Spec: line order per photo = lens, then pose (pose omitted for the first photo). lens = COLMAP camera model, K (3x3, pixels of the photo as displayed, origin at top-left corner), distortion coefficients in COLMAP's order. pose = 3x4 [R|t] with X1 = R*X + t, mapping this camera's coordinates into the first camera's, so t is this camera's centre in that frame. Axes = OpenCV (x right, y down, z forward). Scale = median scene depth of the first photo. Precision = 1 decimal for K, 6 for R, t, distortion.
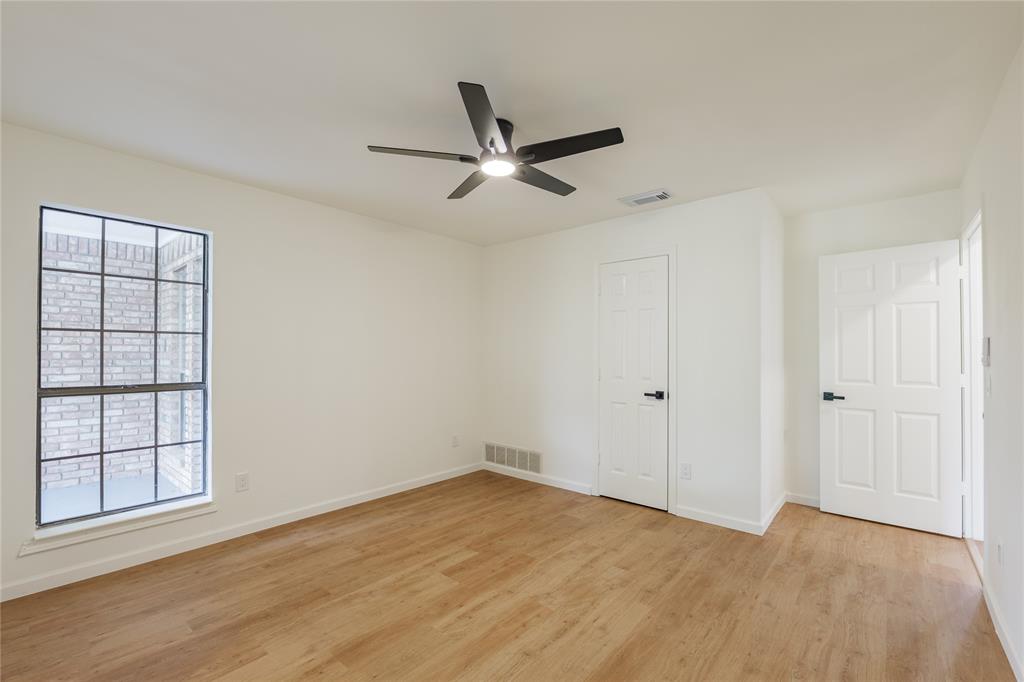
lens RADIAL K [[443.1, 0, 517.2], [0, 443.1, 346.2], [0, 0, 1]] dist [-0.000843, -0.000150]
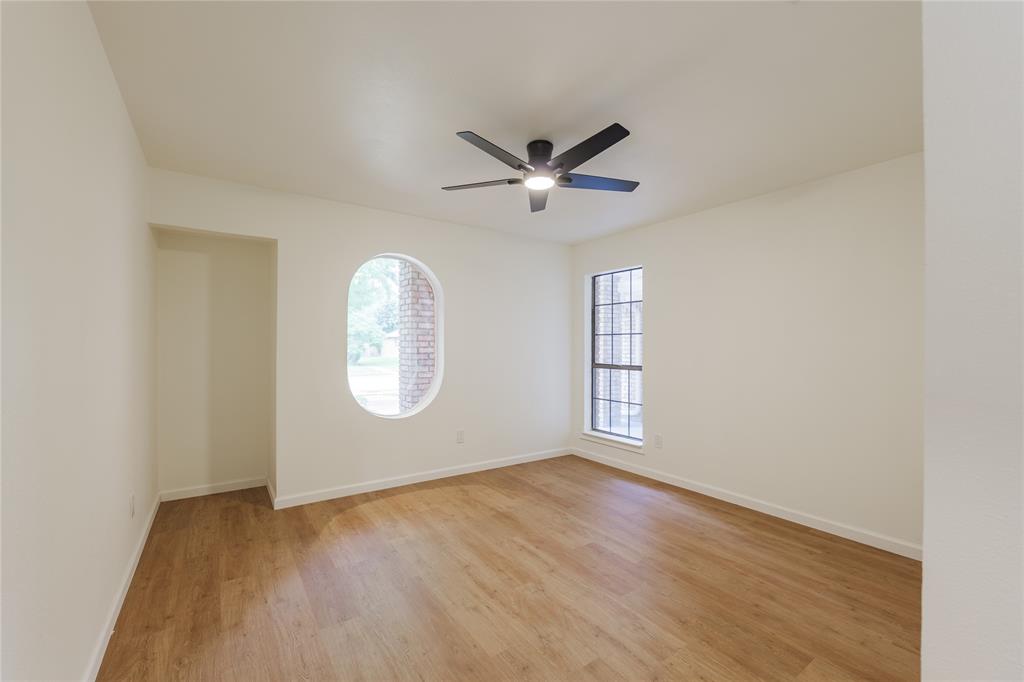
lens RADIAL K [[443.1, 0, 521.0], [0, 443.1, 341.5], [0, 0, 1]] dist [-0.000843, -0.000150]
pose [[-0.265361, -0.016712, -0.964004, 0.893274], [0.012358, 0.999709, -0.020733, 0.025527], [0.964070, -0.017414, -0.265077, 1.055903]]
